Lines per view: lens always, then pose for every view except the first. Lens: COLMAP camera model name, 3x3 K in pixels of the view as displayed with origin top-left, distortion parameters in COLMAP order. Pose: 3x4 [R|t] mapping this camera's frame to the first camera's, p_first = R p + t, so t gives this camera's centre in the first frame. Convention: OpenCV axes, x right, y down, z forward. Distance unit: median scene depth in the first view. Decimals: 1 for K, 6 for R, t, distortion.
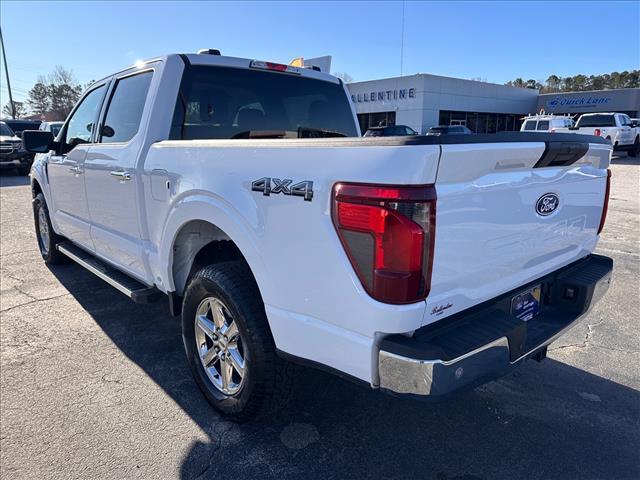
lens RADIAL K [[451.2, 0, 323.3], [0, 451.2, 240.0], [0, 0, 1]] dist [0.022425, -0.029178]
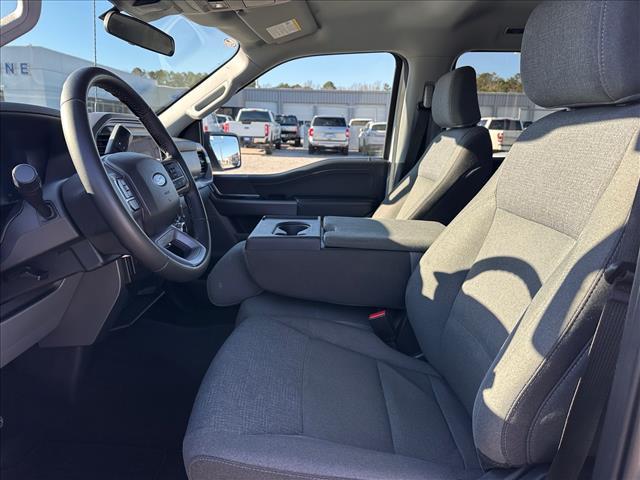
lens RADIAL K [[451.2, 0, 318.7], [0, 451.2, 237.0], [0, 0, 1]] dist [0.022425, -0.029178]
pose [[0.672838, -0.151012, 0.724213, -0.072946], [0.140293, 0.987226, 0.075514, -0.024895], [-0.726366, 0.050794, 0.685429, 0.107804]]
